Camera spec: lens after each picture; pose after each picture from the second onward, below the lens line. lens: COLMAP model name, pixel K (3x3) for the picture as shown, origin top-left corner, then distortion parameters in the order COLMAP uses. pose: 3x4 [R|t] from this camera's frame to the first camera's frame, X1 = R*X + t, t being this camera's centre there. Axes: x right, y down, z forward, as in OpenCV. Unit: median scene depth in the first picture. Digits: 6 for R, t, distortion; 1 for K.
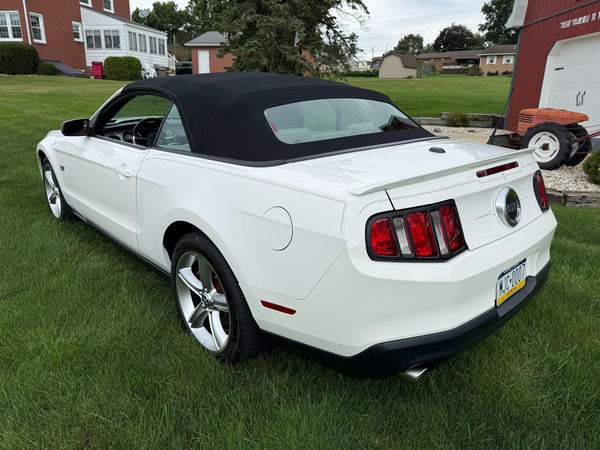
lens RADIAL K [[416.3, 0, 300.2], [0, 416.3, 224.4], [0, 0, 1]] dist [0.050001, -0.044836]
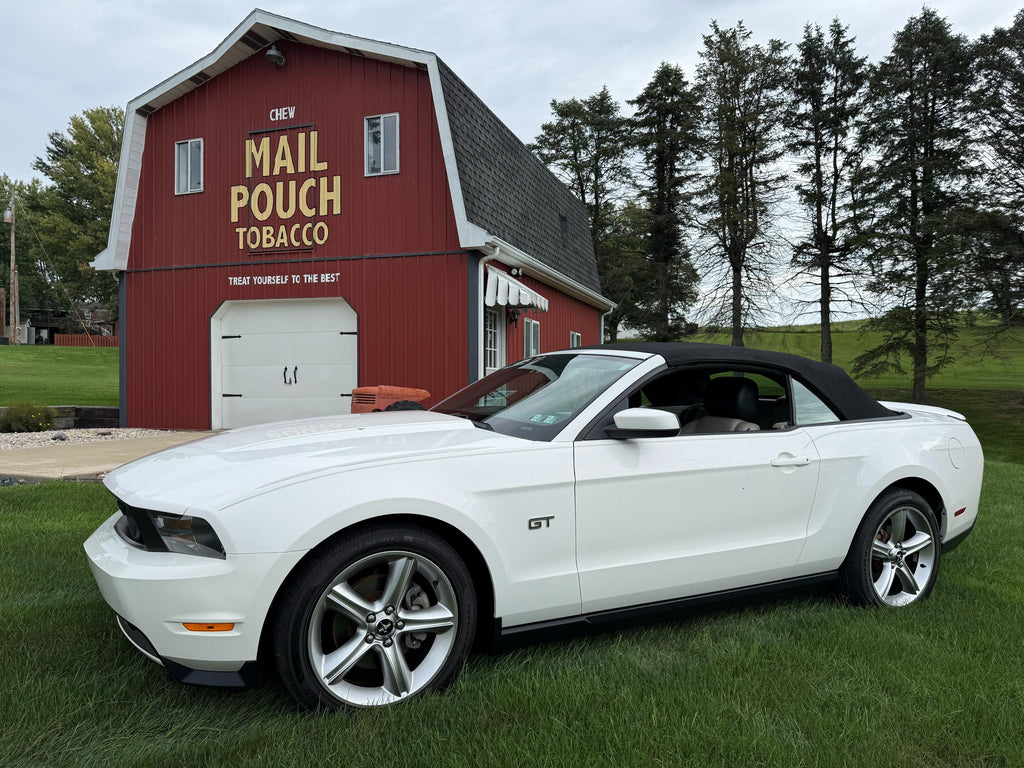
lens RADIAL K [[713.7, 0, 515.3], [0, 713.7, 377.4], [0, 0, 1]] dist [0.133343, -0.232942]
pose [[0.247235, -0.015089, 0.968838, -0.190587], [0.293458, 0.954085, -0.060027, -0.036014], [-0.923448, 0.299154, 0.240312, 0.115168]]
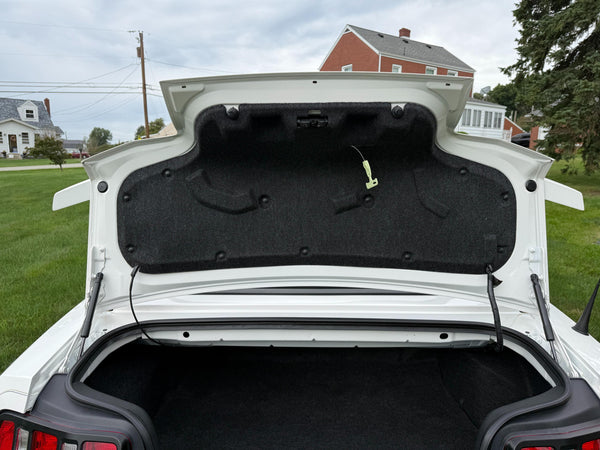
lens RADIAL K [[430.1, 0, 296.9], [0, 430.1, 225.5], [0, 0, 1]] dist [-0.003470, -0.006179]
pose [[0.717342, 0.103062, -0.689056, 0.057607], [-0.212175, 0.974338, -0.075153, -0.020391], [0.663628, 0.200111, 0.720801, 0.043453]]
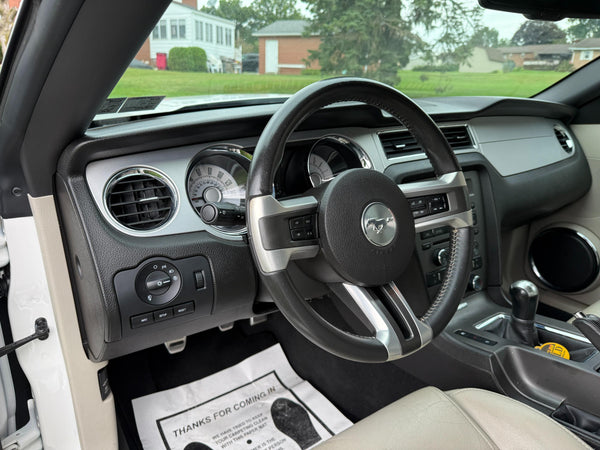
lens RADIAL K [[428.4, 0, 299.9], [0, 428.4, 225.1], [0, 0, 1]] dist [0.000410, -0.005966]
pose [[0.991026, 0.045166, -0.125807, -0.047382], [-0.044934, 0.998979, 0.004680, -0.026034], [0.125890, 0.001015, 0.992044, 0.111113]]
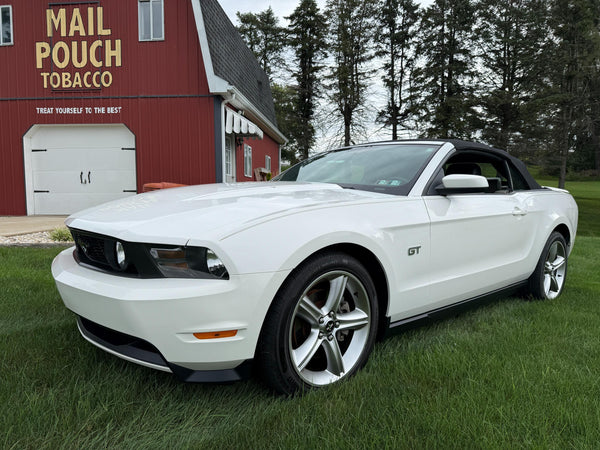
lens RADIAL K [[422.1, 0, 301.7], [0, 422.1, 222.9], [0, 0, 1]] dist [0.052890, -0.072249]
pose [[0.016036, -0.092366, 0.995596, -0.174286], [0.295425, 0.951707, 0.083536, -0.041121], [-0.955231, 0.292785, 0.042549, 0.164705]]
